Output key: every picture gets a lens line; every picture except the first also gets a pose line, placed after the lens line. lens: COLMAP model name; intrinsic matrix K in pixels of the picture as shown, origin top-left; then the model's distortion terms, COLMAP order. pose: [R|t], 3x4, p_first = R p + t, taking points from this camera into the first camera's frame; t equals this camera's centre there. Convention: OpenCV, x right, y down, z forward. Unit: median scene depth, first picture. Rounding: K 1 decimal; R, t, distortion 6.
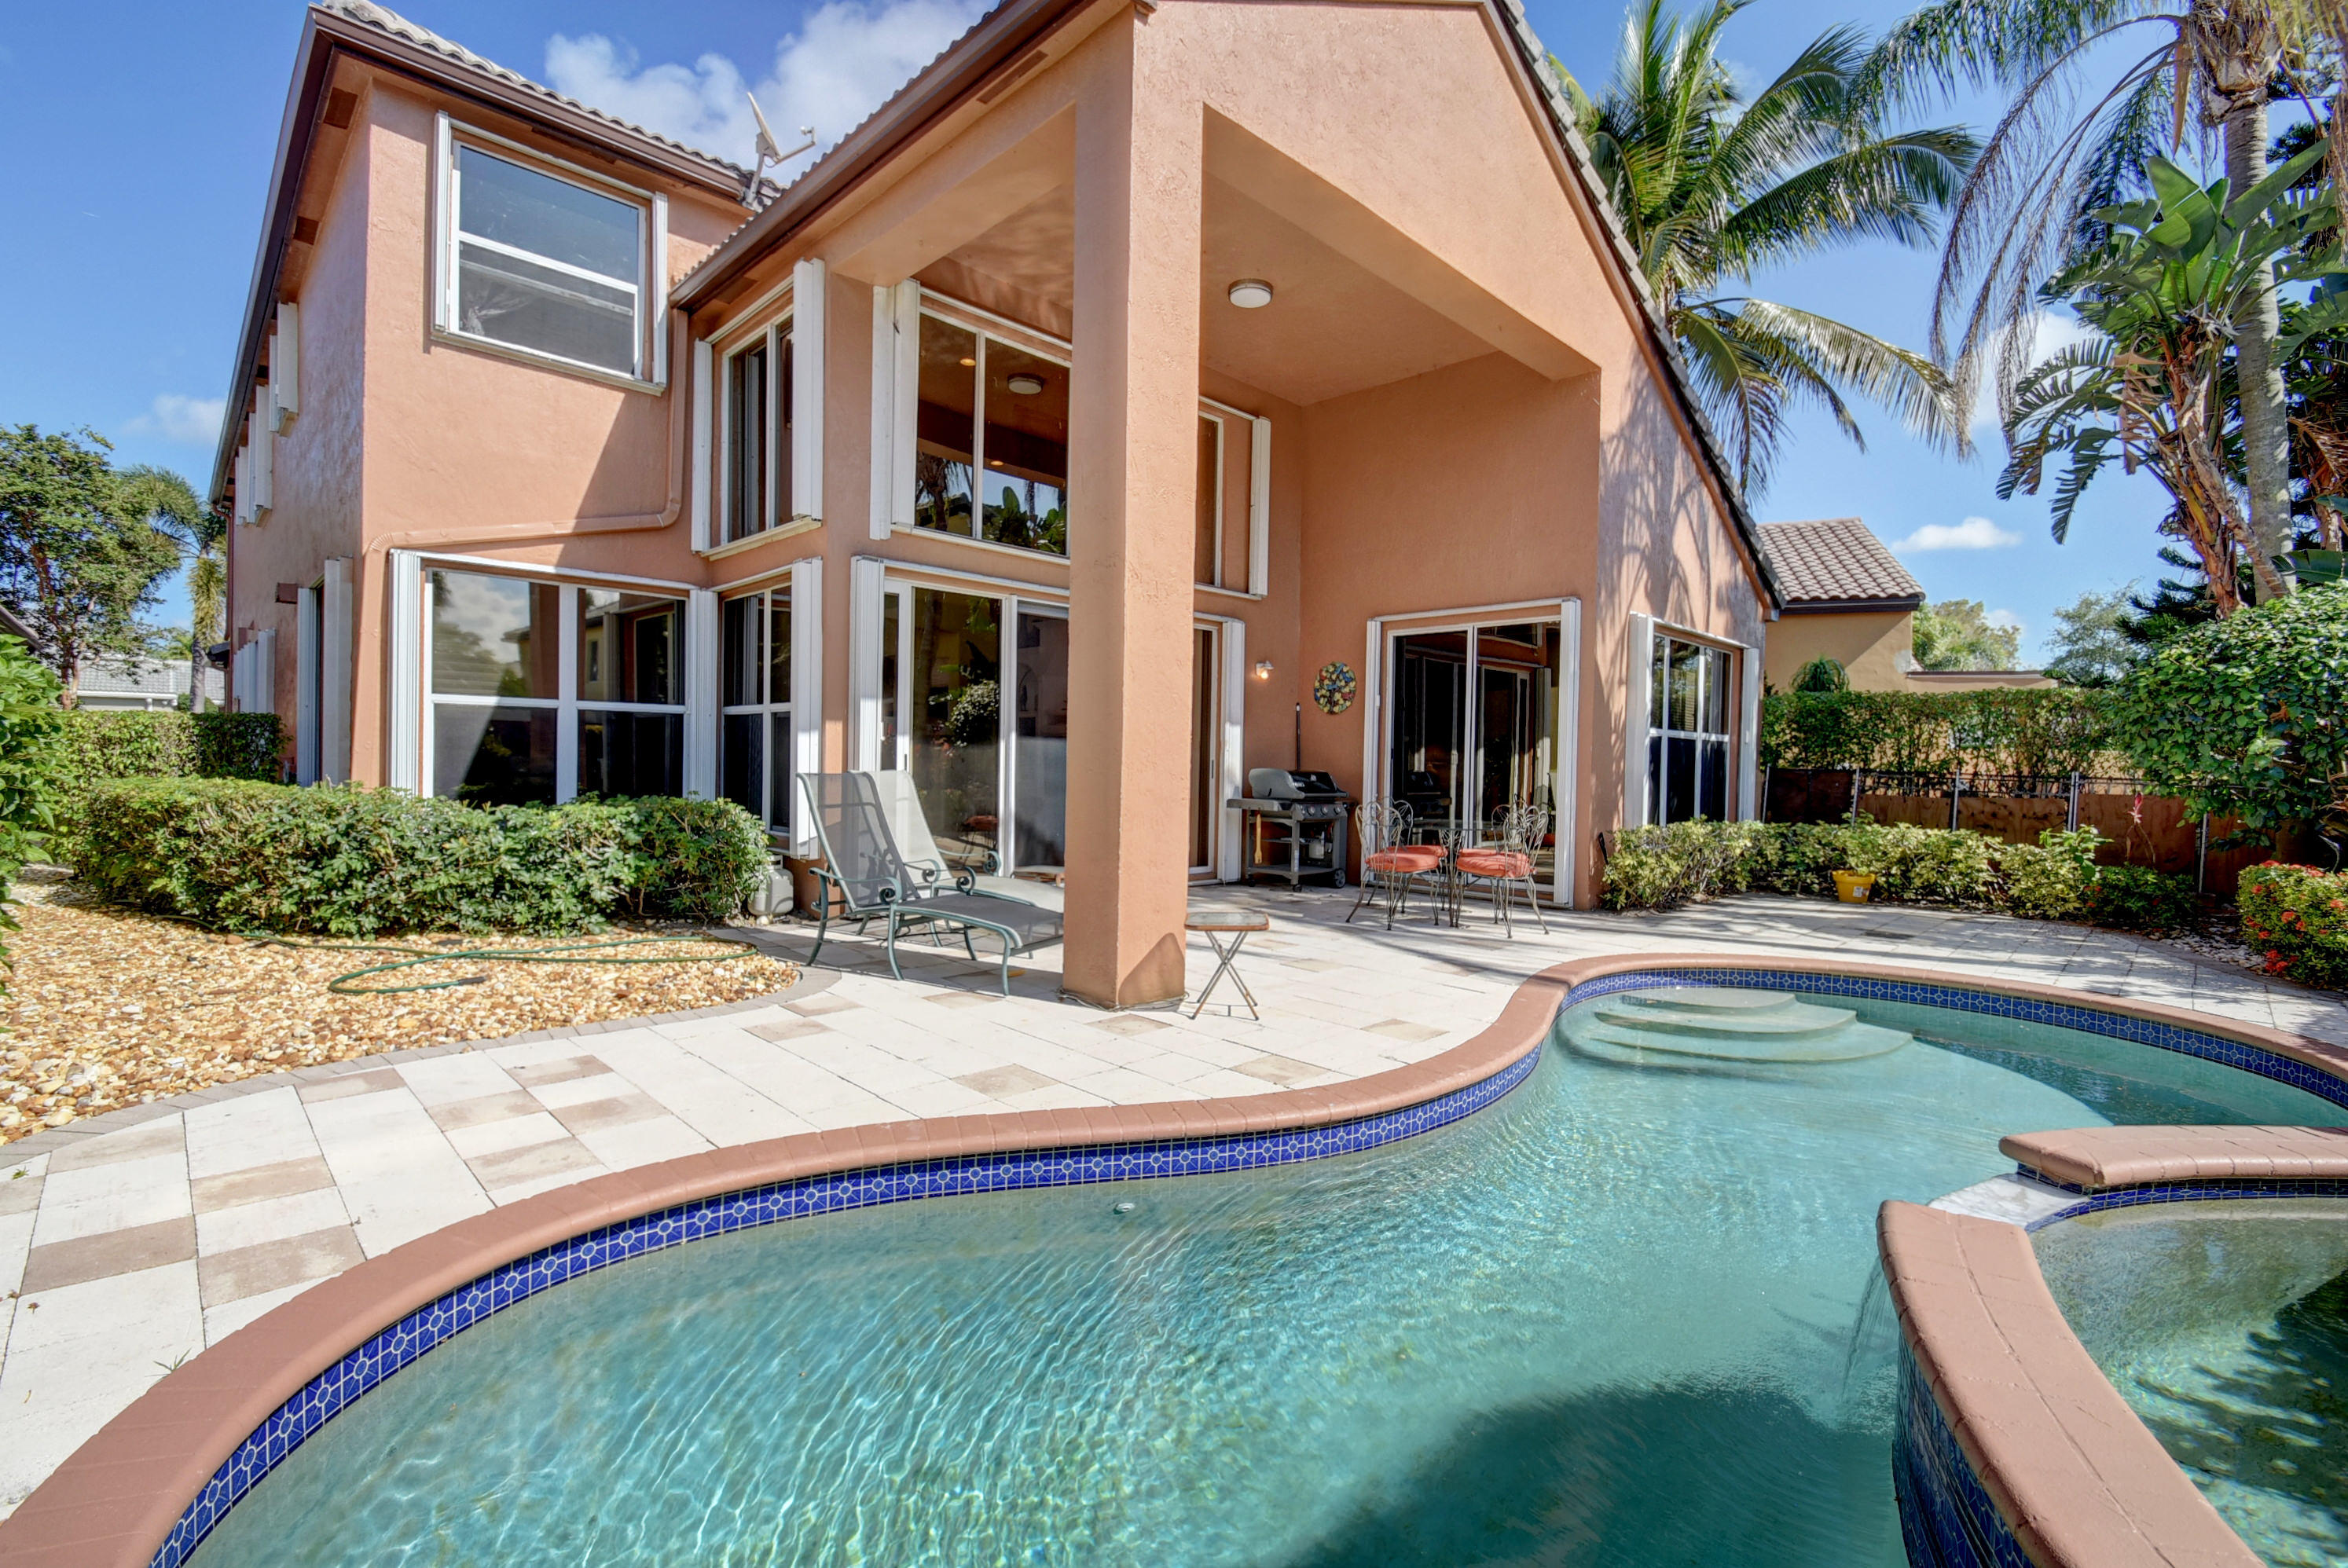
lens RADIAL K [[1034.8, 0, 1164.5], [0, 1034.8, 779.6], [0, 0, 1]] dist [0.009022, -0.014034]
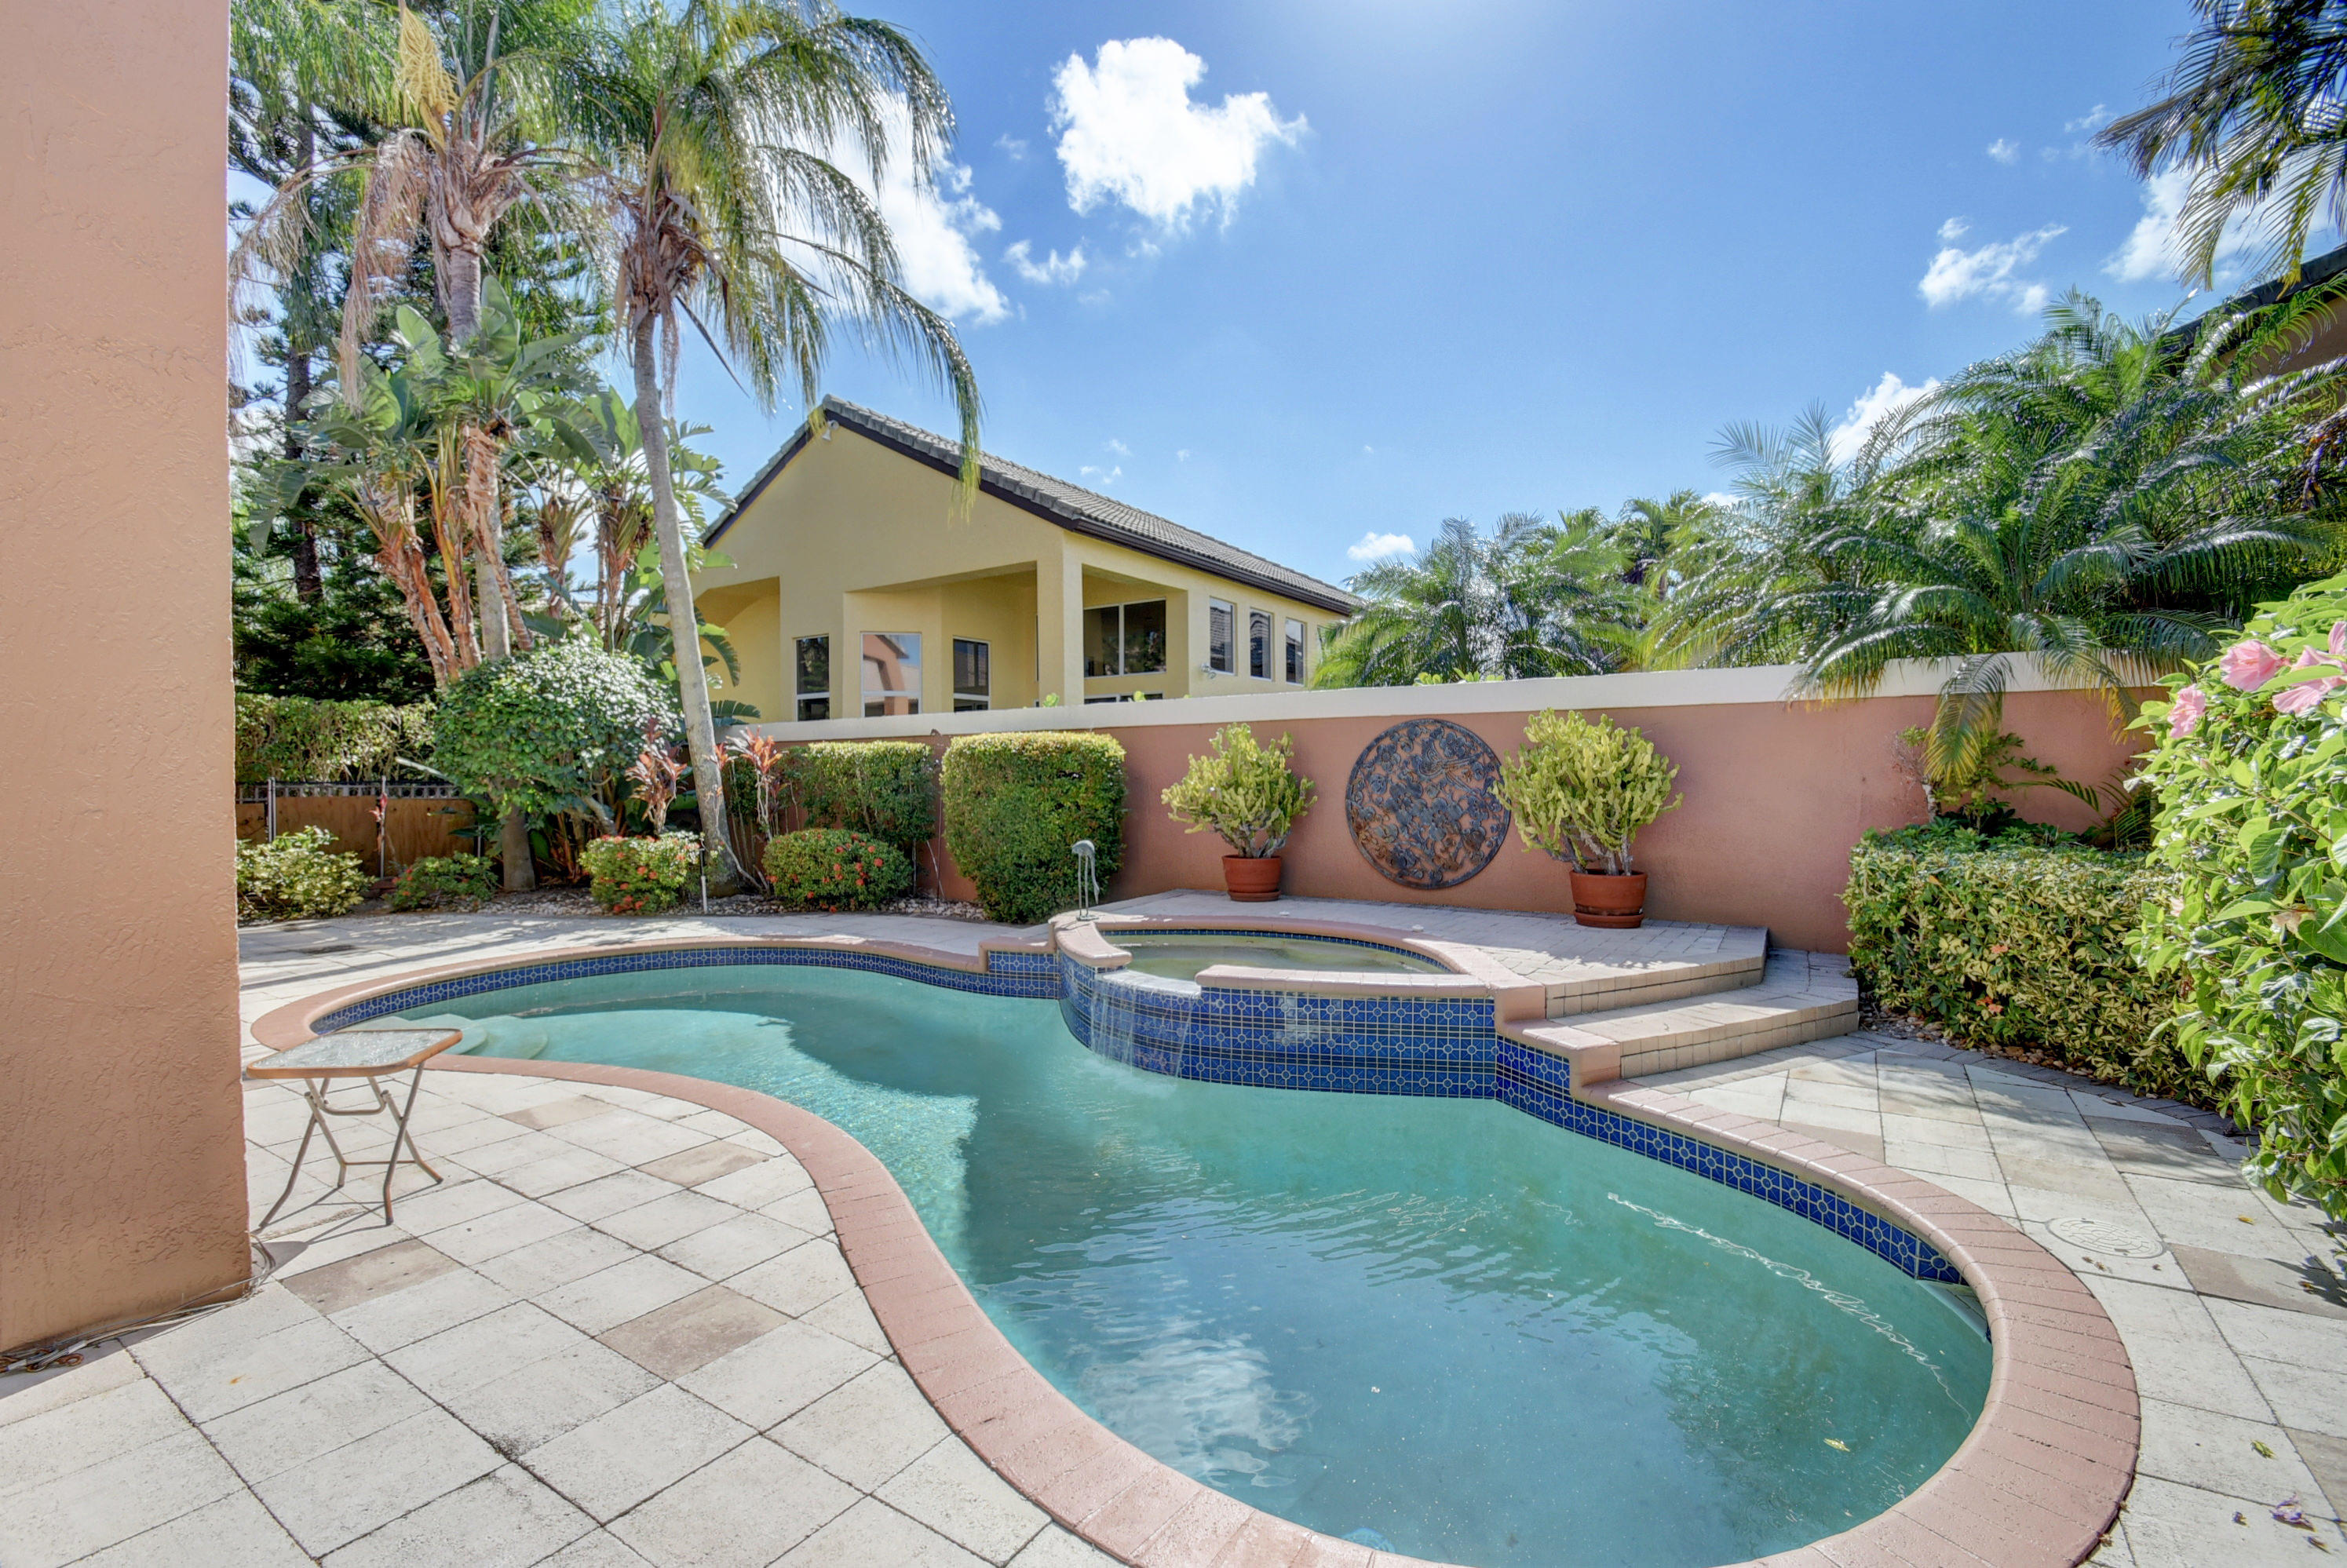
lens RADIAL K [[1034.4, 0, 1164.0], [0, 1034.4, 779.6], [0, 0, 1]] dist [0.009022, -0.014034]
pose [[-0.203523, -0.020833, 0.978849, -0.735745], [0.024003, 0.999367, 0.026261, -0.027677], [-0.978776, 0.028840, -0.202894, 0.805742]]
